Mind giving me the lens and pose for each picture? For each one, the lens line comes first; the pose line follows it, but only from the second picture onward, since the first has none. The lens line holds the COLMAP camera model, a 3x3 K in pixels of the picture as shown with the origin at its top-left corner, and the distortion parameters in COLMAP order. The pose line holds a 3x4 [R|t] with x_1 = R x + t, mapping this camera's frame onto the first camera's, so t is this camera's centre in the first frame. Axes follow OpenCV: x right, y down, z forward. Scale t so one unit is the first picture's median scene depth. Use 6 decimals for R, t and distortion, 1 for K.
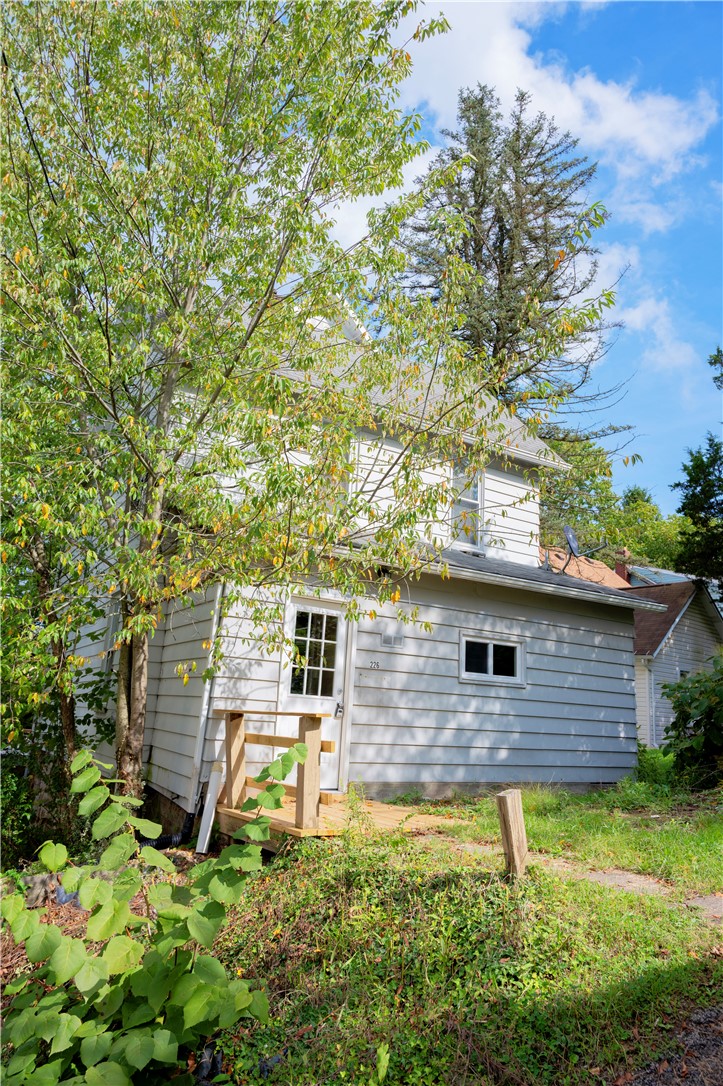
lens RADIAL K [[728.0, 0, 360.5], [0, 728.0, 547.6], [0, 0, 1]] dist [-0.006266, 0.008074]
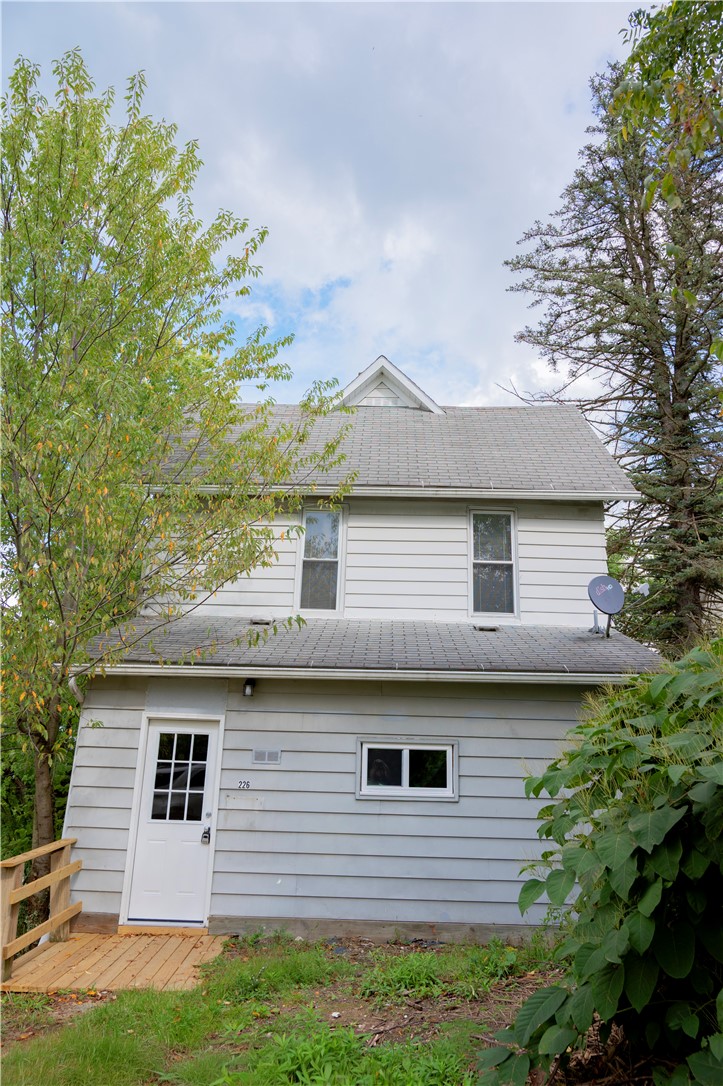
lens RADIAL K [[728.0, 0, 360.5], [0, 728.0, 547.6], [0, 0, 1]] dist [-0.006266, 0.008074]
pose [[0.842728, -0.183482, -0.506106, 0.631411], [0.143224, 0.982659, -0.117765, -0.006295], [0.518938, 0.026758, 0.854393, 0.253980]]
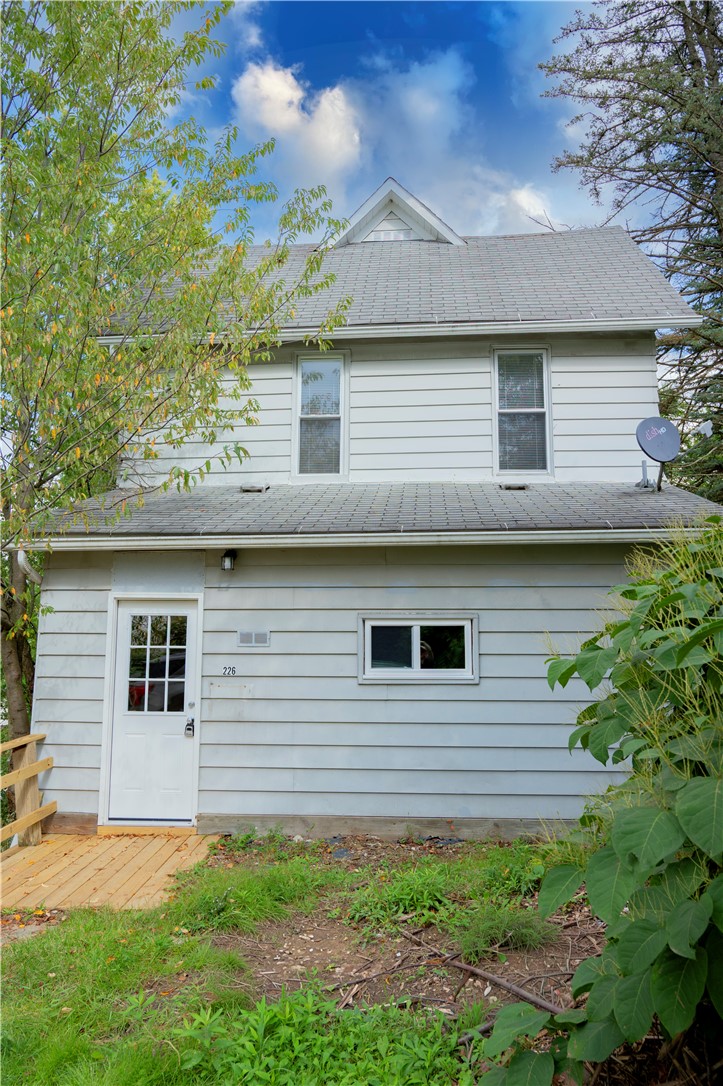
lens RADIAL K [[728.0, 0, 360.5], [0, 728.0, 547.6], [0, 0, 1]] dist [-0.006266, 0.008074]
pose [[0.809668, -0.130841, -0.572118, 0.578257], [0.178150, 0.983628, 0.027168, 0.028656], [0.559197, -0.123919, 0.819721, 0.408517]]
